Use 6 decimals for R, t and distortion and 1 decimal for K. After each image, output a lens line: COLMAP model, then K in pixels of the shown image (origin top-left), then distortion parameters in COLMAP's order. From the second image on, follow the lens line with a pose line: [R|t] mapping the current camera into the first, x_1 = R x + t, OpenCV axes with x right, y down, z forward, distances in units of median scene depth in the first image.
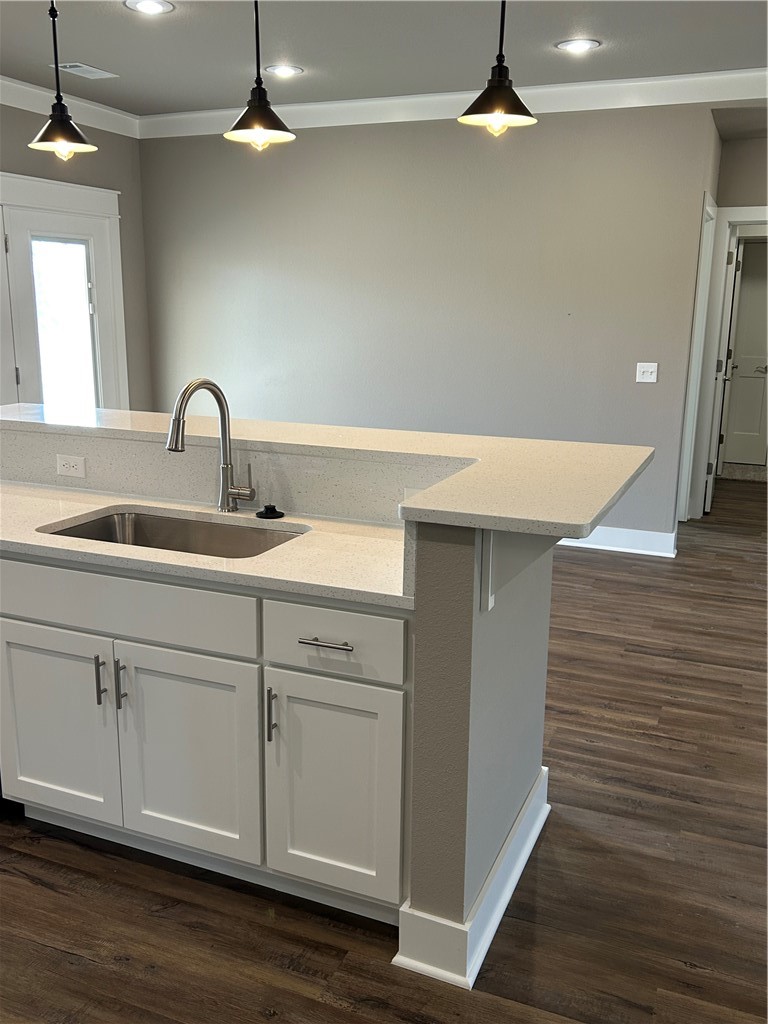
lens RADIAL K [[913.1, 0, 379.8], [0, 913.1, 516.8], [0, 0, 1]] dist [0.047531, -0.068622]
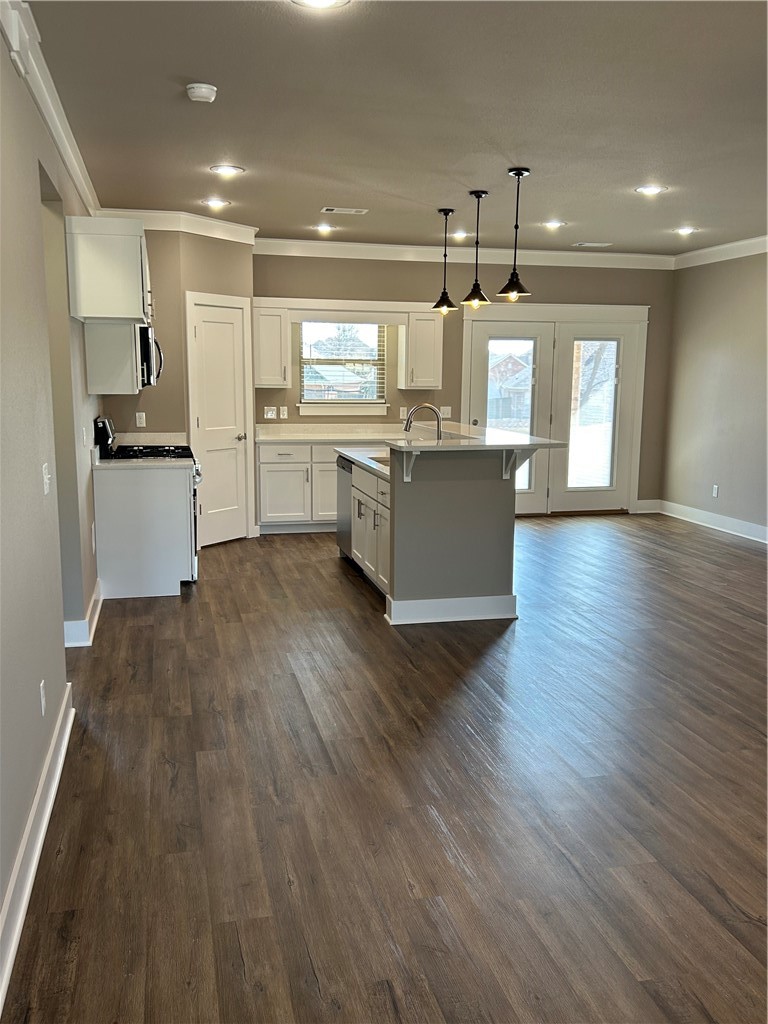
lens RADIAL K [[913.1, 0, 385.5], [0, 913.1, 511.2], [0, 0, 1]] dist [0.047531, -0.068622]
pose [[0.595426, 0.117313, -0.794799, 0.799535], [-0.186856, 0.982375, 0.005015, 0.064855], [0.781379, 0.145526, 0.606852, -0.253046]]
